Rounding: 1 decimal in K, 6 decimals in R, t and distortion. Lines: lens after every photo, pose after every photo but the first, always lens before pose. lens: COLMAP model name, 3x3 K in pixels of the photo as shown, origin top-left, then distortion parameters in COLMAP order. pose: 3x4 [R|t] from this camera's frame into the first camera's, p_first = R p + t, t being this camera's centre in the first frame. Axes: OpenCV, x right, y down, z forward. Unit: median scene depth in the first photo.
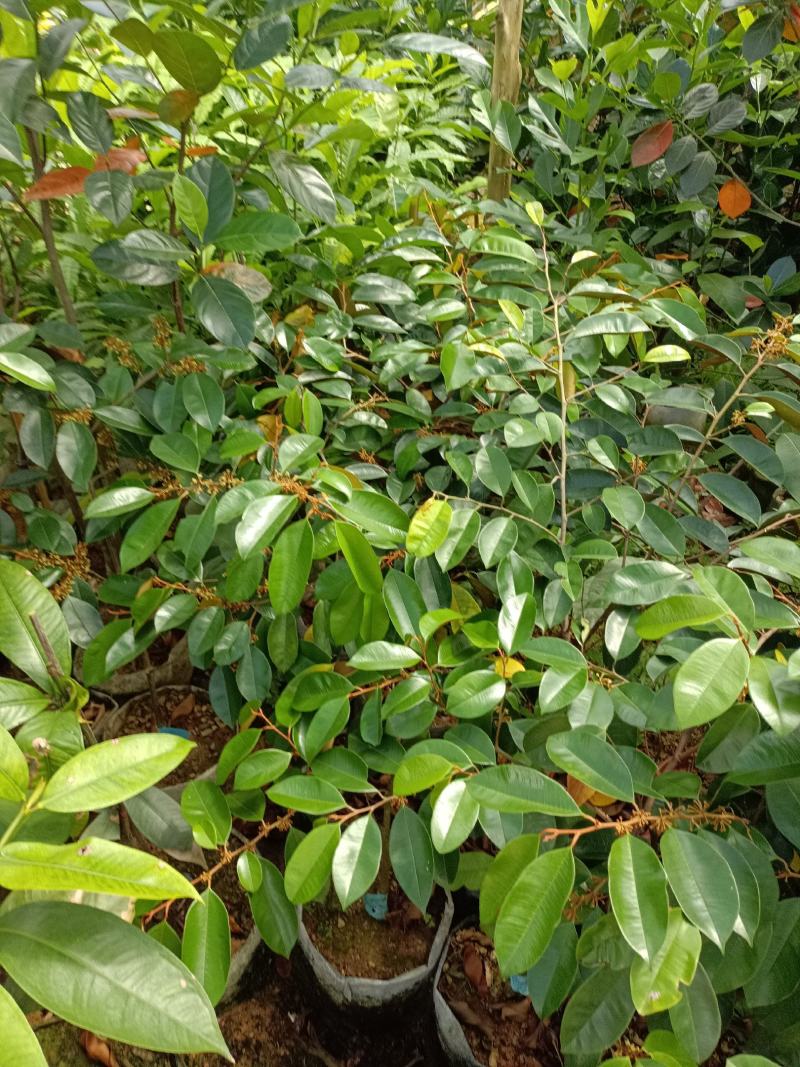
lens RADIAL K [[849.1, 0, 400.0], [0, 849.1, 533.5], [0, 0, 1]] dist [0.040602, -0.105643]
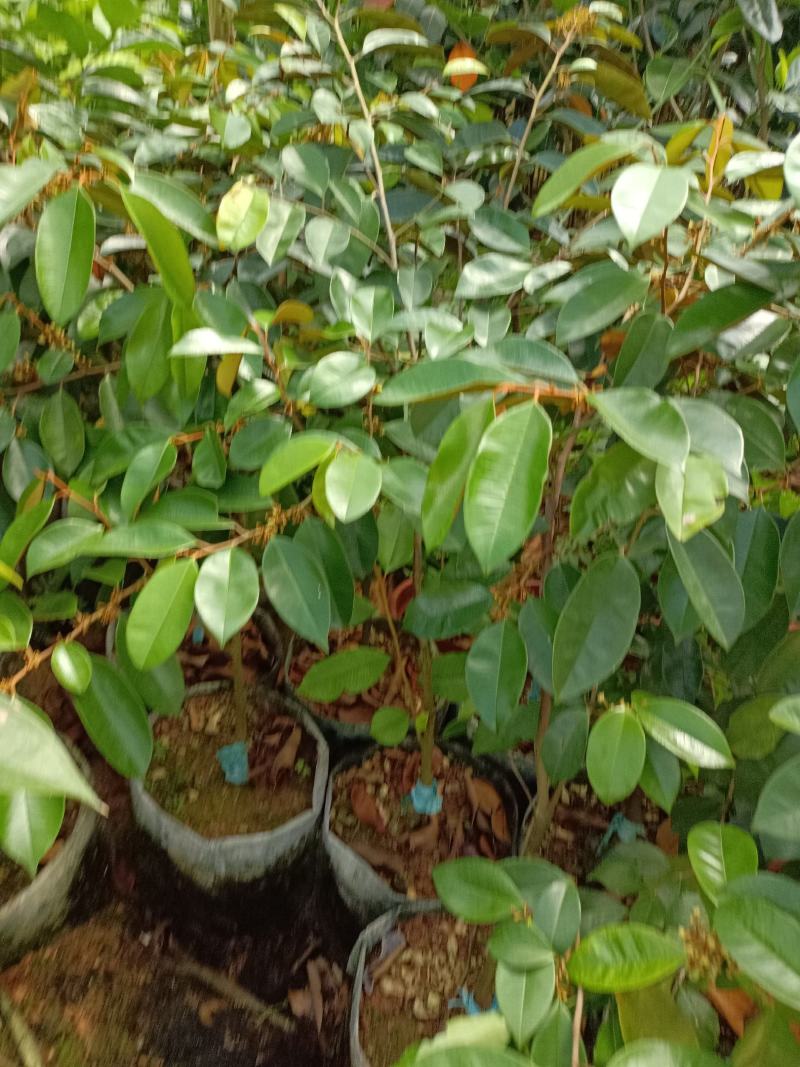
lens RADIAL K [[849.1, 0, 400.0], [0, 849.1, 533.5], [0, 0, 1]] dist [0.040602, -0.105643]
pose [[0.945639, -0.144578, 0.291316, -0.087976], [0.157093, 0.987383, -0.019909, 0.281005], [-0.284762, 0.064590, 0.956420, 0.190551]]
